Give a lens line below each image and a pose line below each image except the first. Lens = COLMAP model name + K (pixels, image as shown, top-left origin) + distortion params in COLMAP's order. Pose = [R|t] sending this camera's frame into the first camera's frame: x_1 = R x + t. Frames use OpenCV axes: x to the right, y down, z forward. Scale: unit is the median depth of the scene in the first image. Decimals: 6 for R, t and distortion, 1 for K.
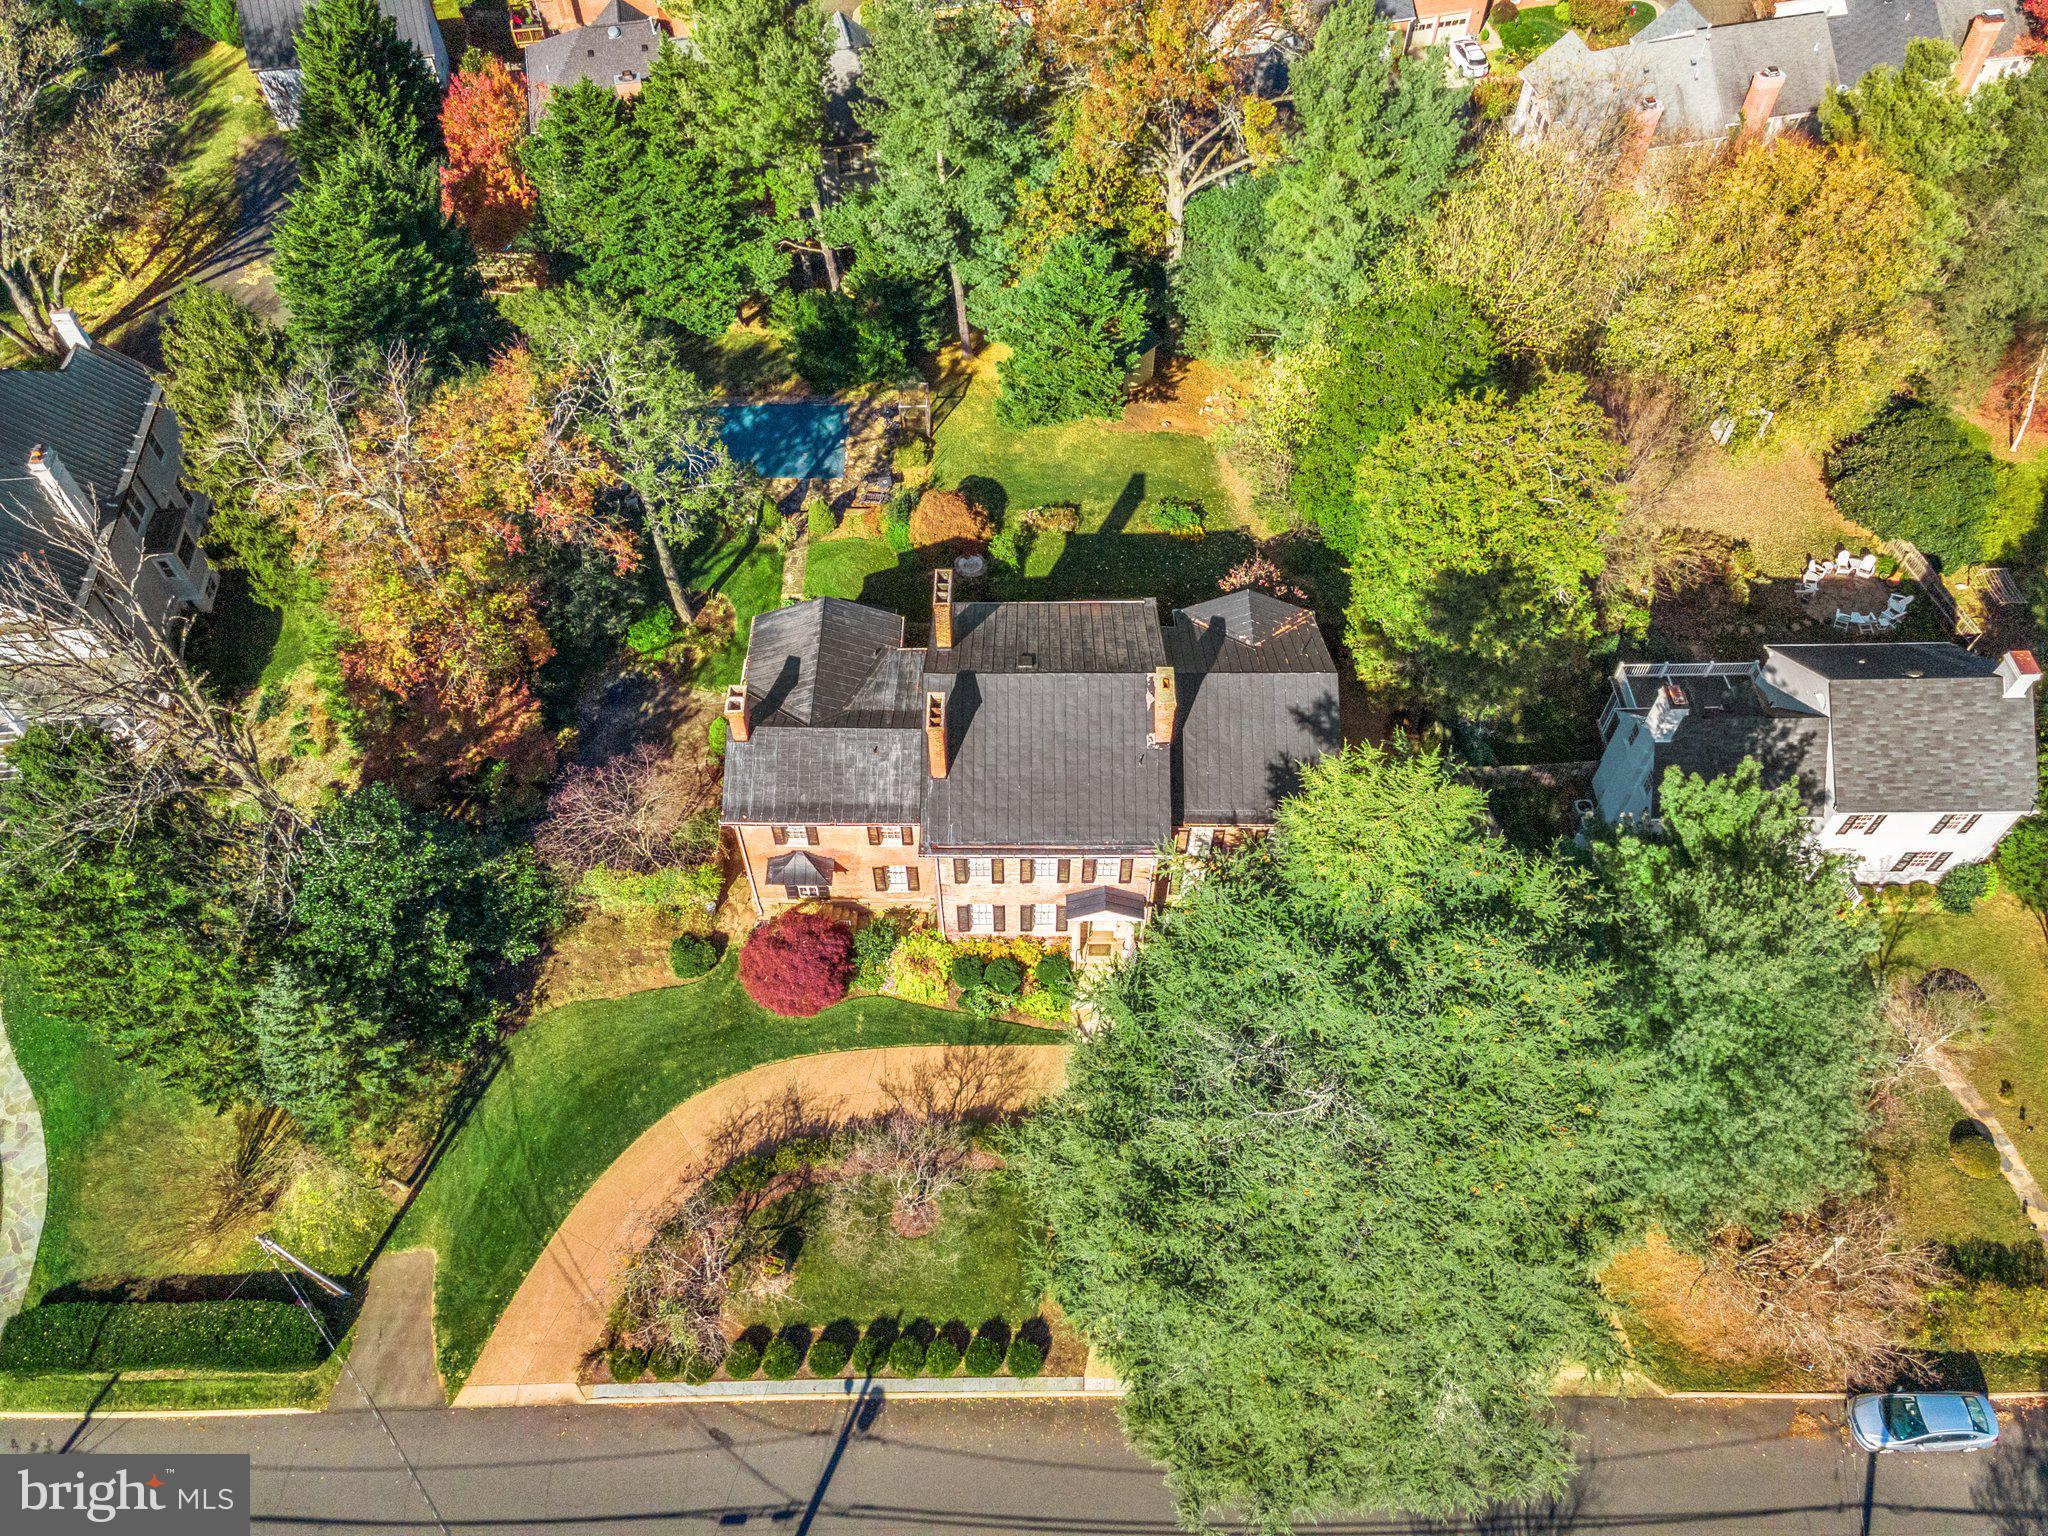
lens RADIAL K [[1477.5, 0, 1017.2], [0, 1477.5, 772.3], [0, 0, 1]] dist [0.049086, -0.001453]
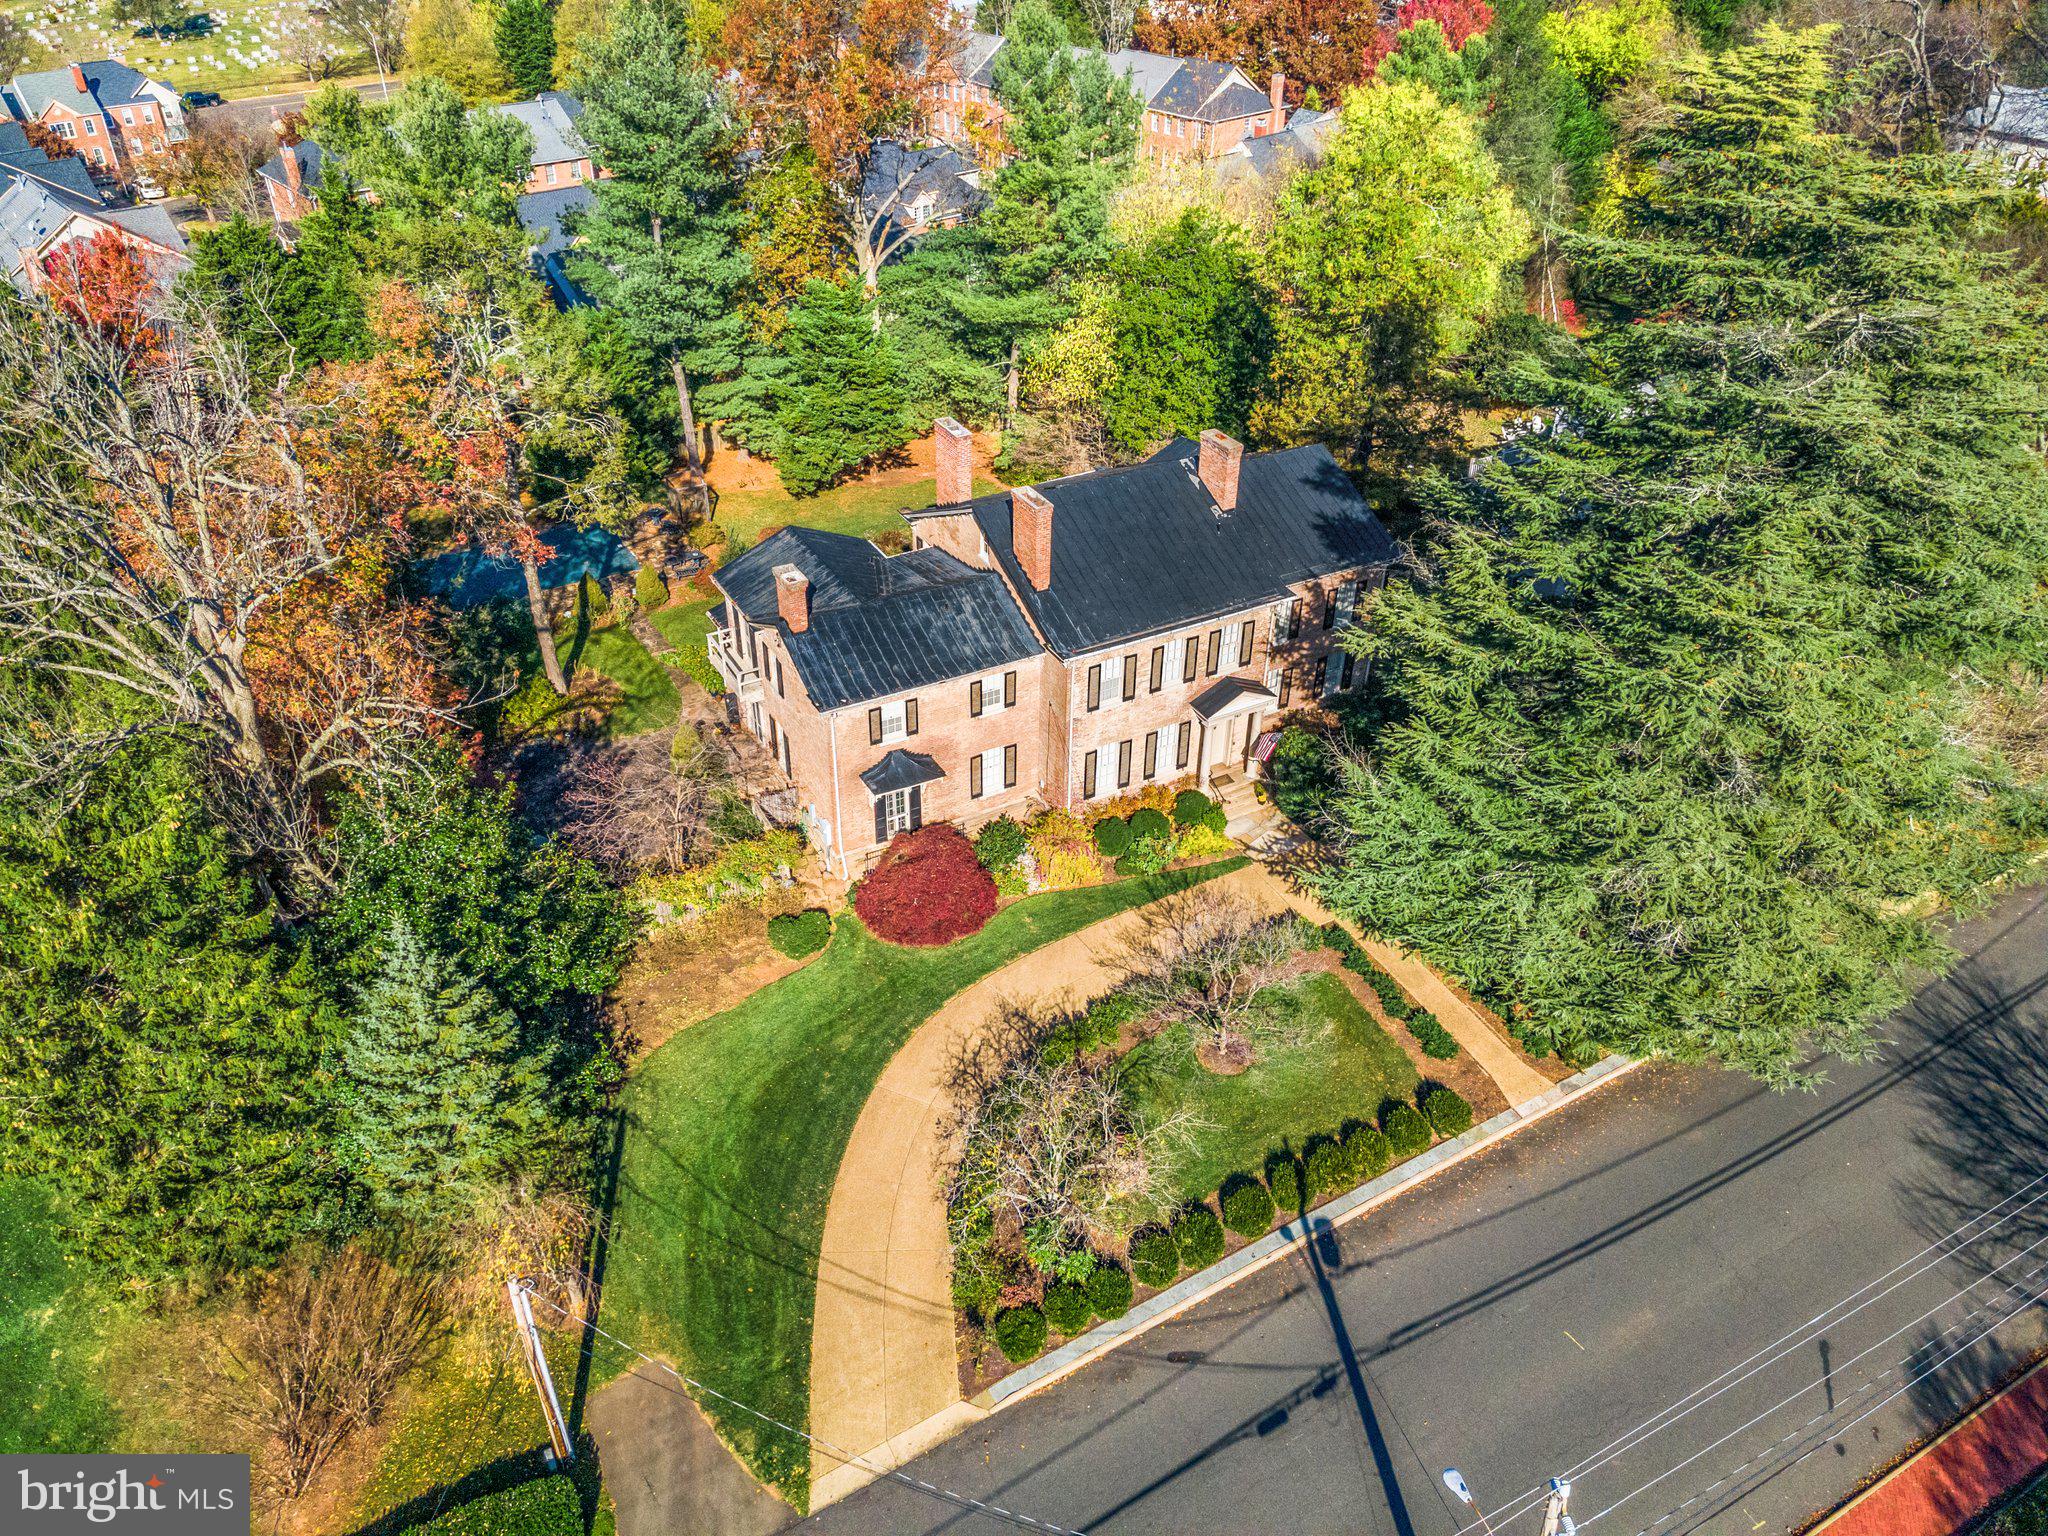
lens RADIAL K [[1487.6, 0, 1019.4], [0, 1487.6, 755.8], [0, 0, 1]] dist [0.058134, -0.009558]
pose [[0.873797, -0.262573, 0.409309, -0.439802], [0.382265, 0.891150, -0.244388, 0.294145], [-0.300586, 0.370010, 0.879056, 0.236685]]
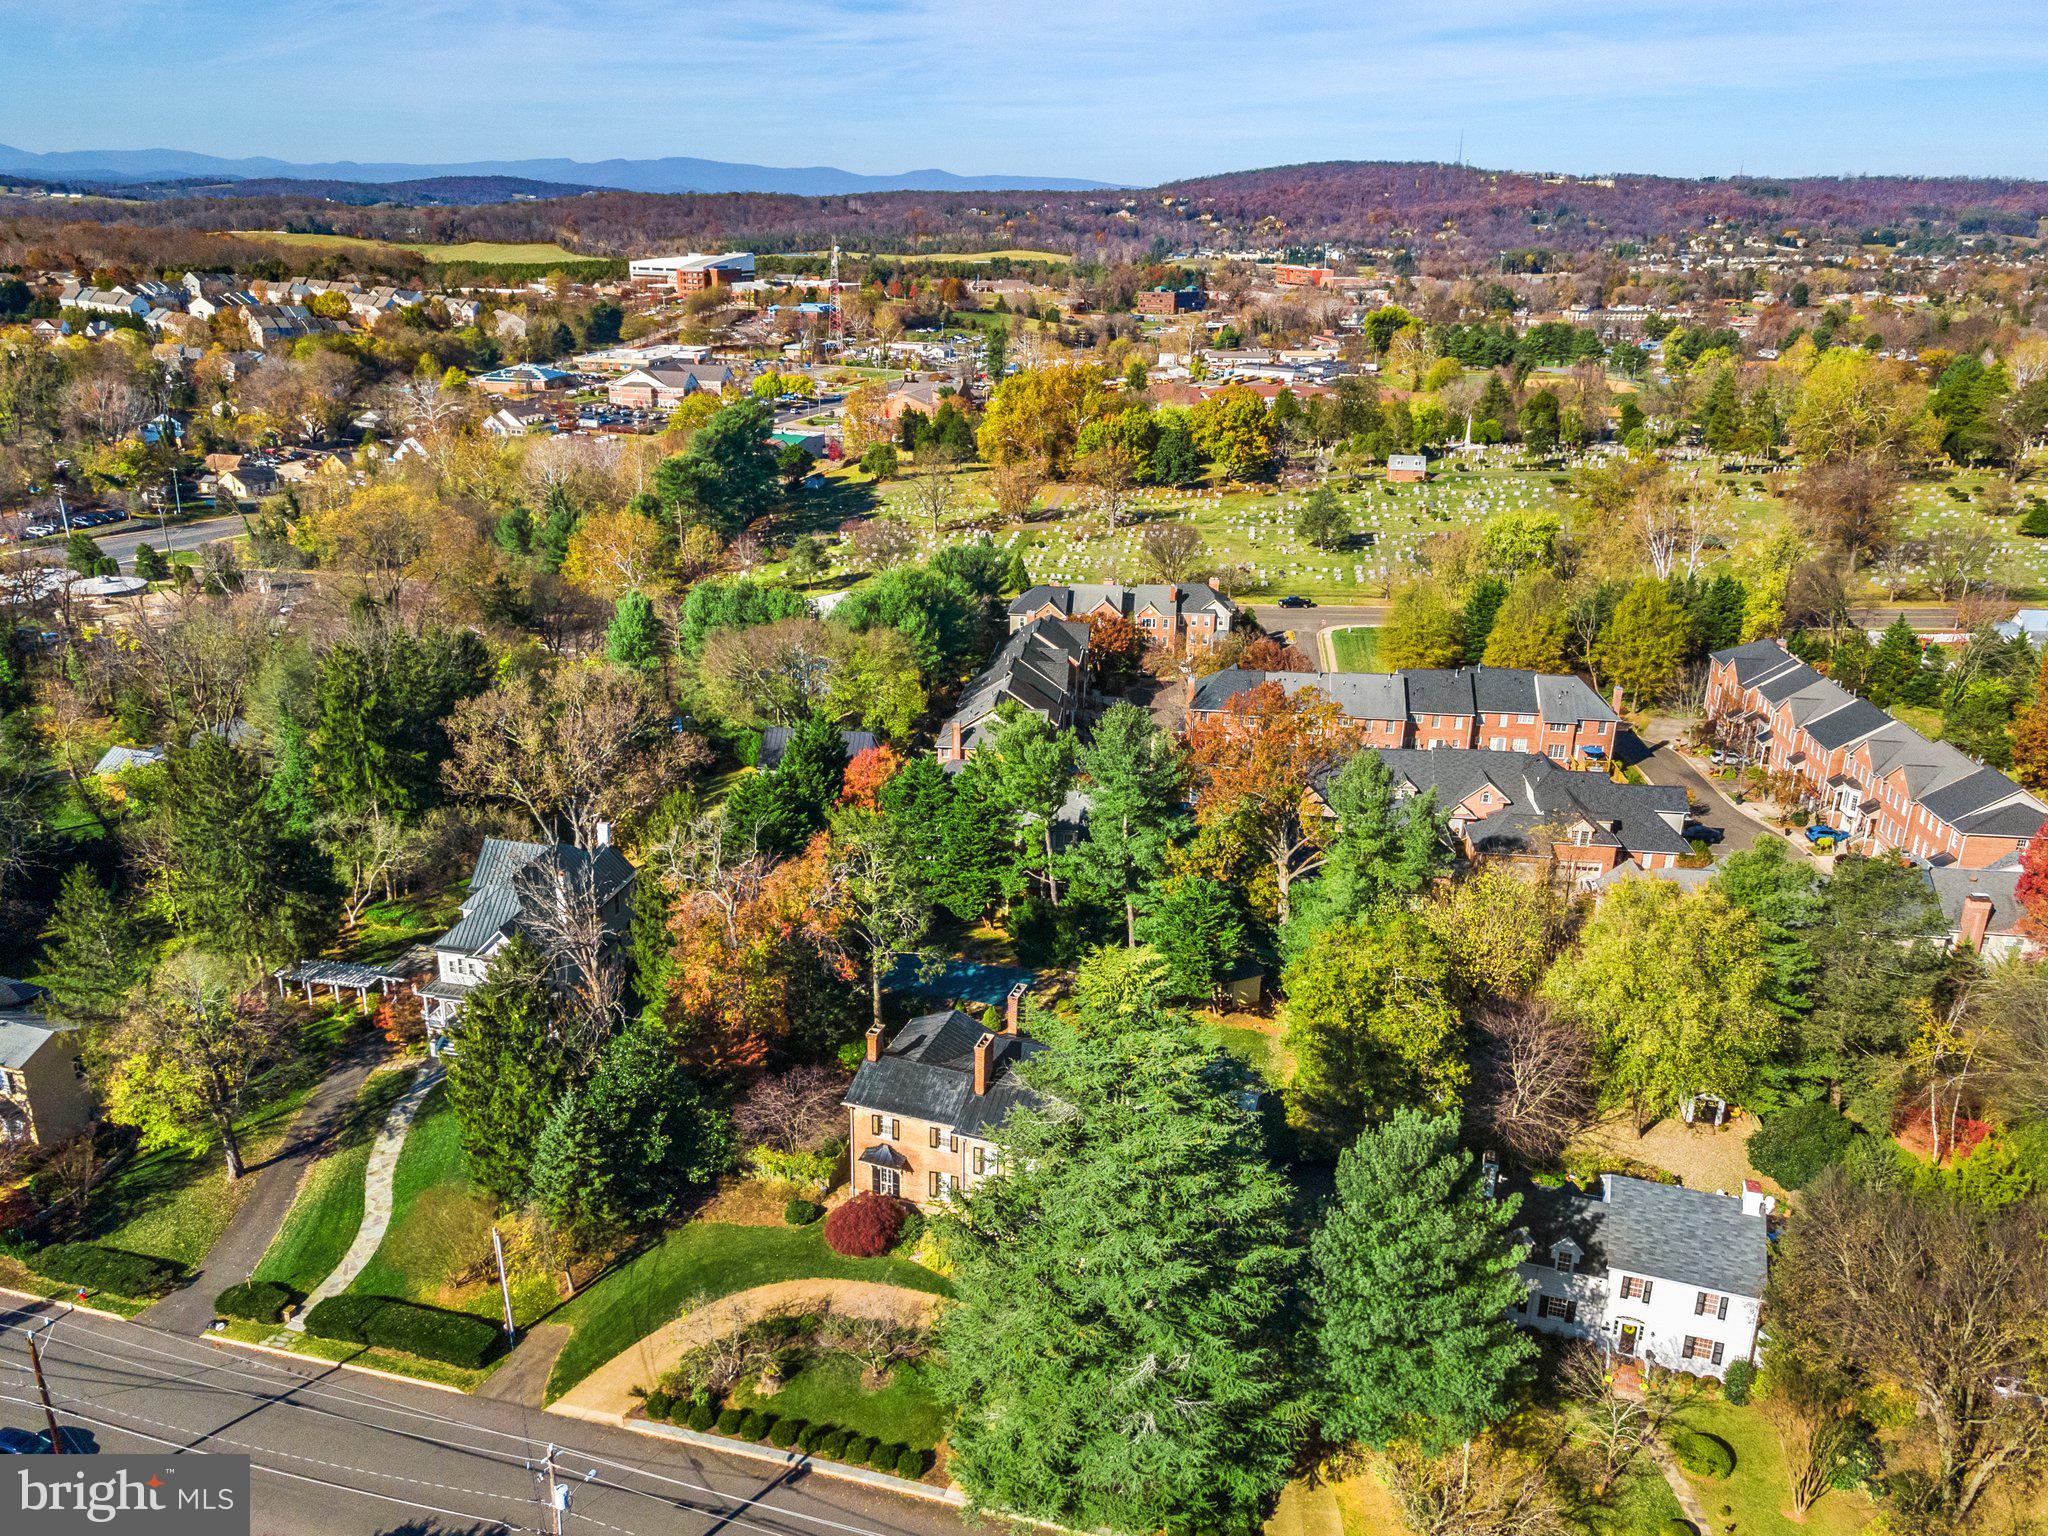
lens RADIAL K [[1544.3, 0, 1015.1], [0, 1544.3, 757.6], [0, 0, 1]] dist [0.021765, 0.044416]
pose [[0.948856, 0.127773, -0.288697, 0.386272], [-0.266662, 0.813886, -0.516218, 0.517913], [0.169008, 0.566801, 0.806333, -0.476790]]
